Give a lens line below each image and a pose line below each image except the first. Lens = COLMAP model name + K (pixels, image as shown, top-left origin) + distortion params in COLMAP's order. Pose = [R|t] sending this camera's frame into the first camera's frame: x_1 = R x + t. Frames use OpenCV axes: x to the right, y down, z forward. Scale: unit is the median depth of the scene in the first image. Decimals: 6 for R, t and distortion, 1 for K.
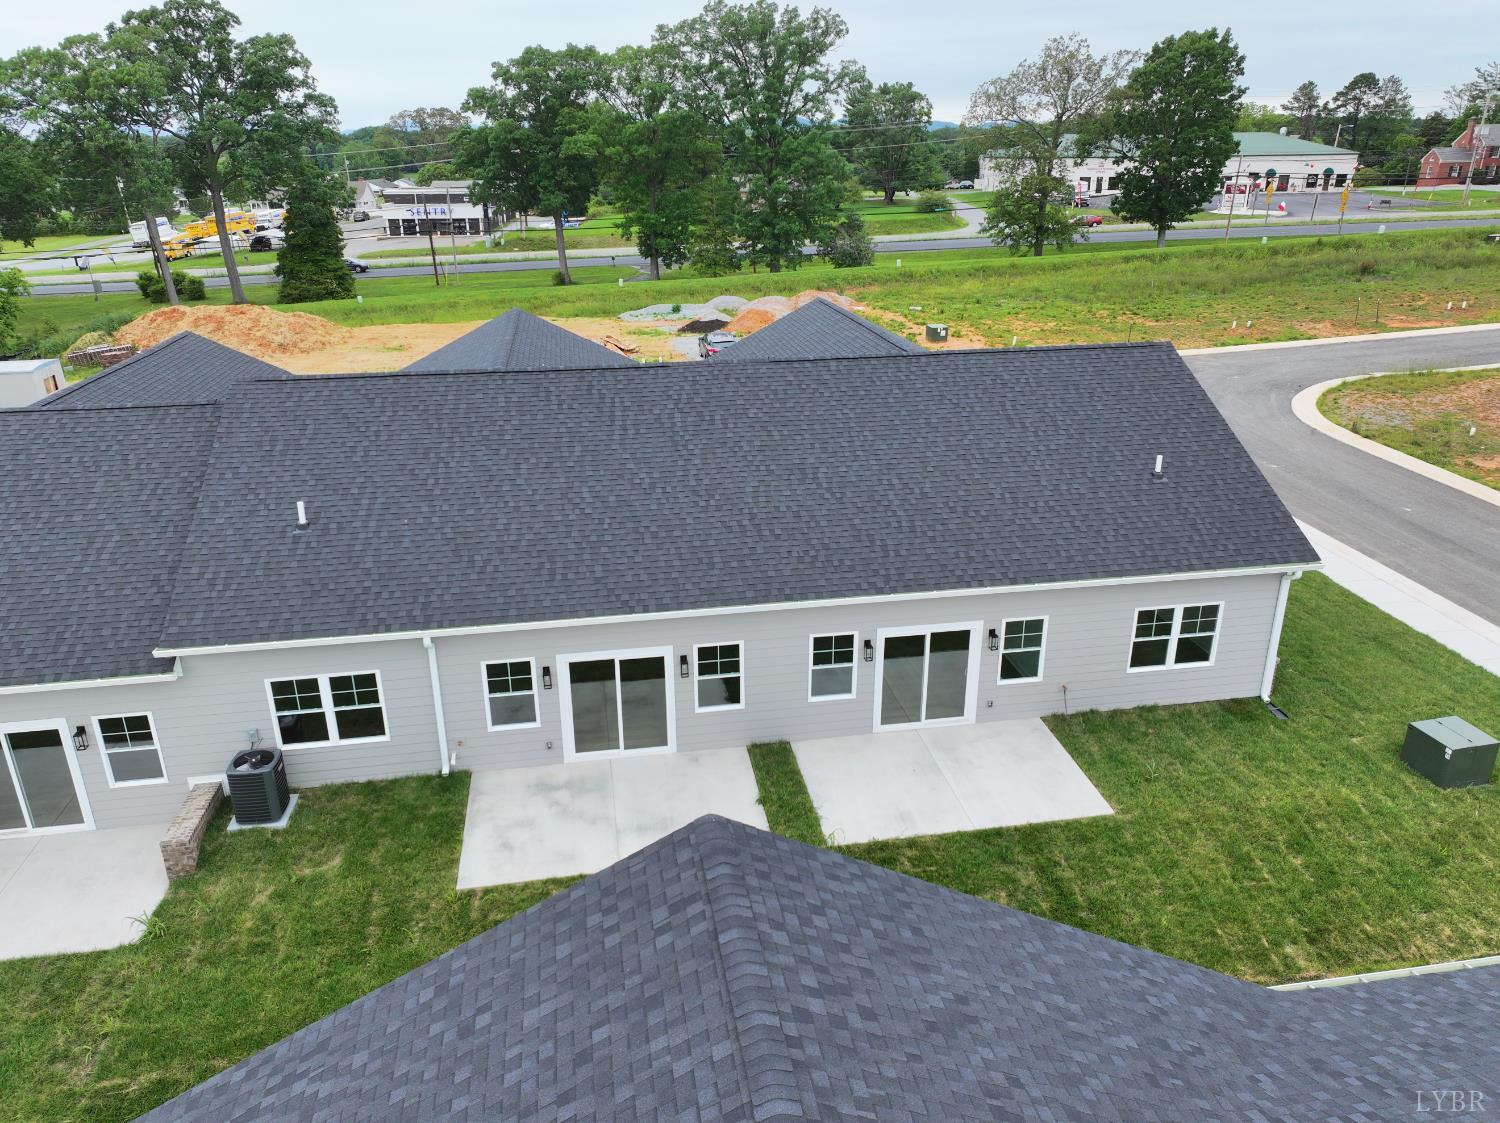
lens RADIAL K [[1050.0, 0, 751.2], [0, 1050.0, 561.2], [0, 0, 1]] dist [0.008984, -0.001684]
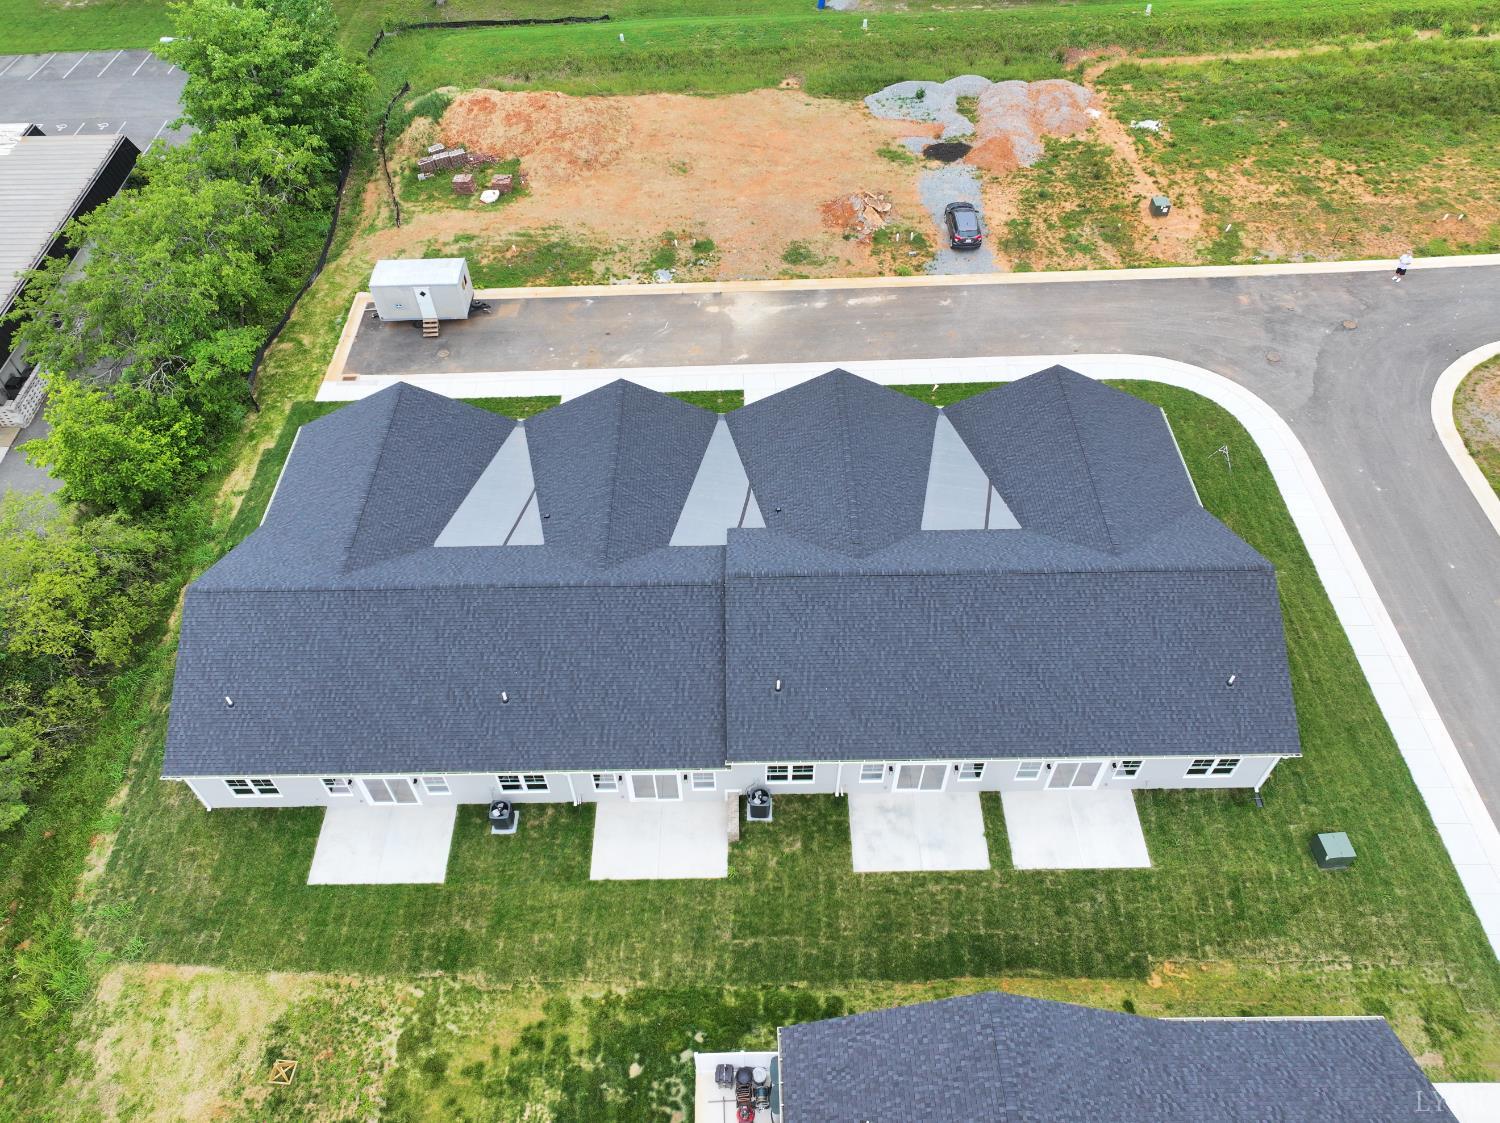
lens RADIAL K [[1050.0, 0, 753.0], [0, 1050.0, 561.5], [0, 0, 1]] dist [0.008984, -0.001684]
pose [[0.988010, 0.117532, -0.100112, -0.320685], [-0.057960, 0.883373, 0.465073, -1.282368], [0.143097, -0.453694, 0.879593, -0.735693]]
